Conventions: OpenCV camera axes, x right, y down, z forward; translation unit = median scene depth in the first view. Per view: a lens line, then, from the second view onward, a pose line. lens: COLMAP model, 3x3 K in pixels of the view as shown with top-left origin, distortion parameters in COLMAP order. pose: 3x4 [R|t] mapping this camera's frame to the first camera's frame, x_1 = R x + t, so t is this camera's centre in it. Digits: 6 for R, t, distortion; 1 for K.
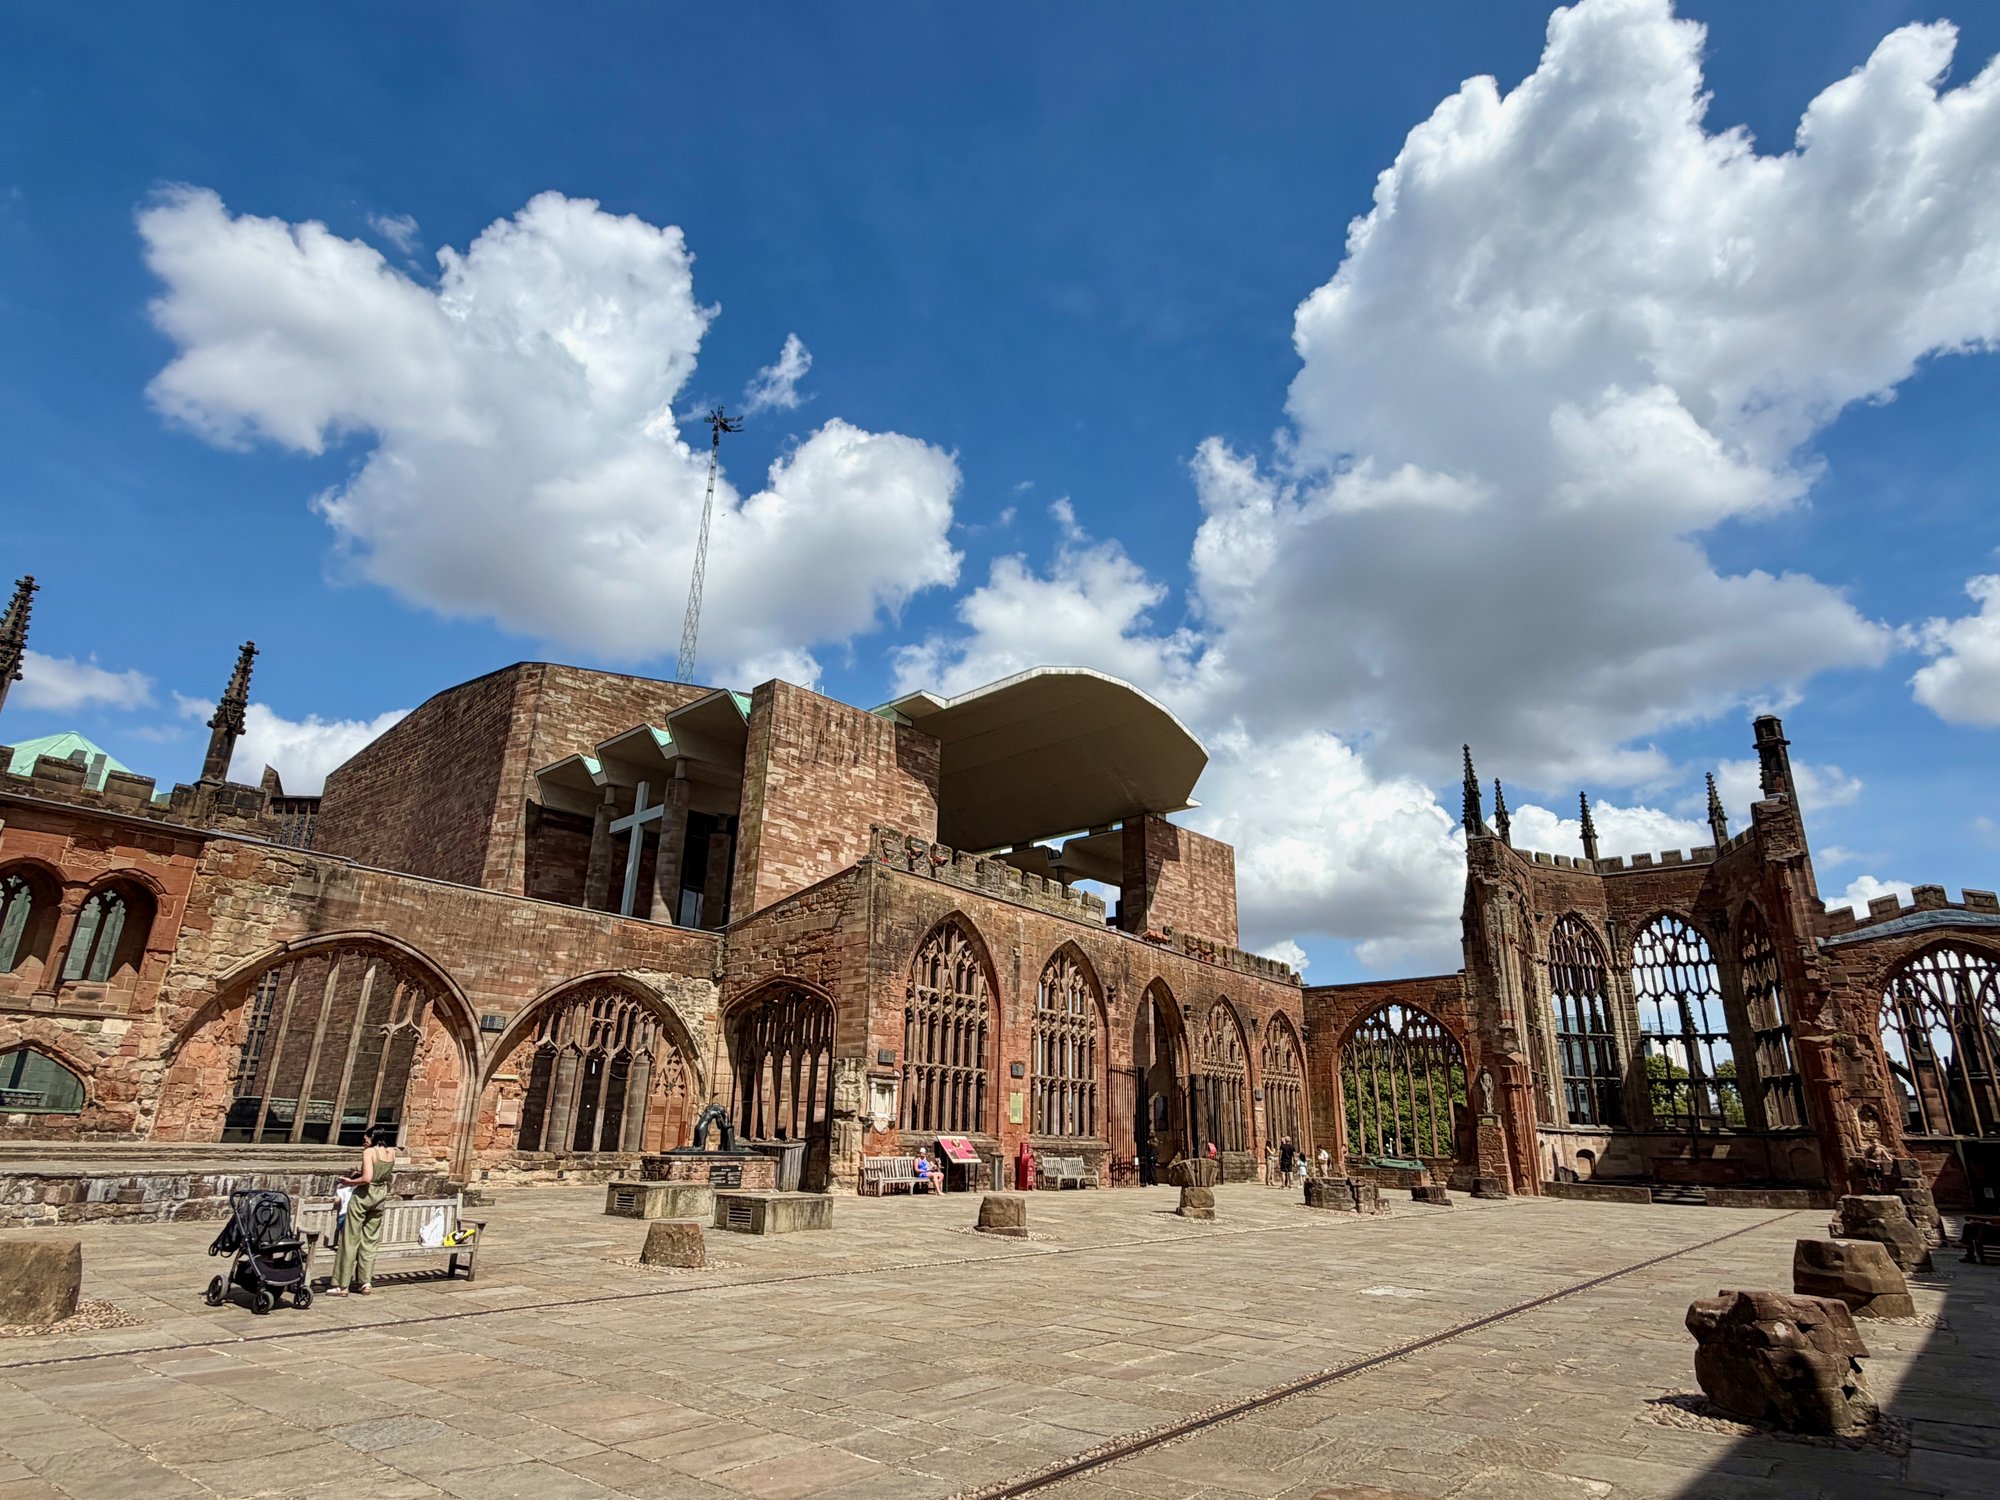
lens RADIAL K [[1123.1, 0, 1003.9], [0, 1123.1, 741.2], [0, 0, 1]] dist [0.004983, 0.001647]
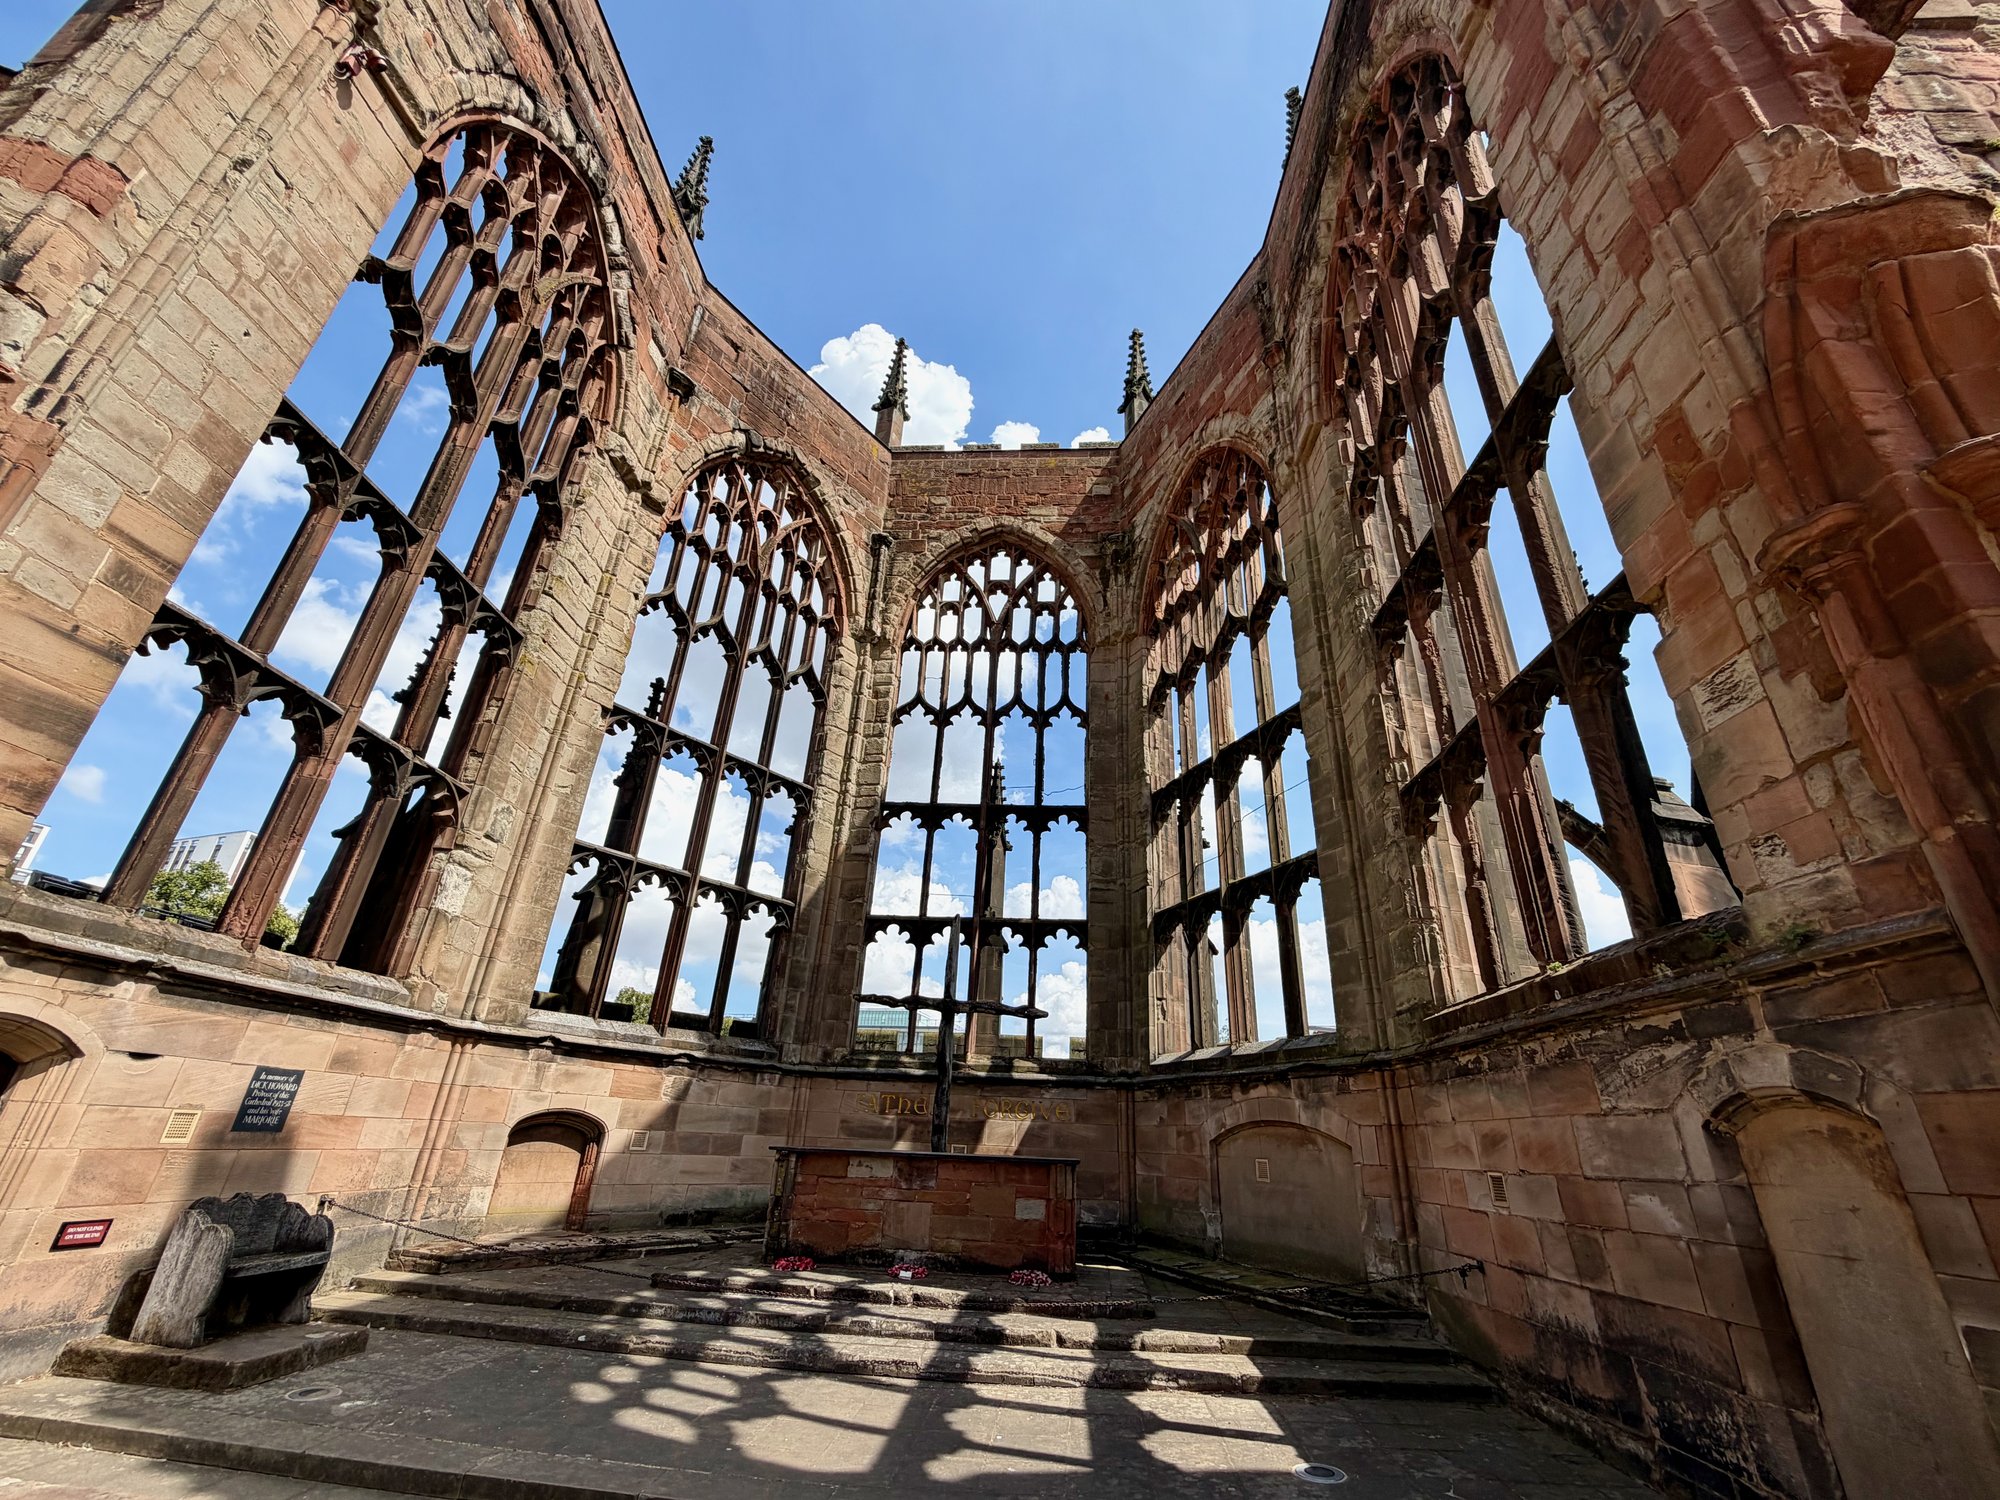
lens RADIAL K [[813.4, 0, 994.1], [0, 813.4, 758.4], [0, 0, 1]] dist [0.001876, -0.000677]
pose [[0.853821, 0.240329, 0.461769, 0.472495], [-0.204896, 0.970601, -0.126296, 0.274124], [-0.478547, 0.013219, 0.877963, 0.751057]]
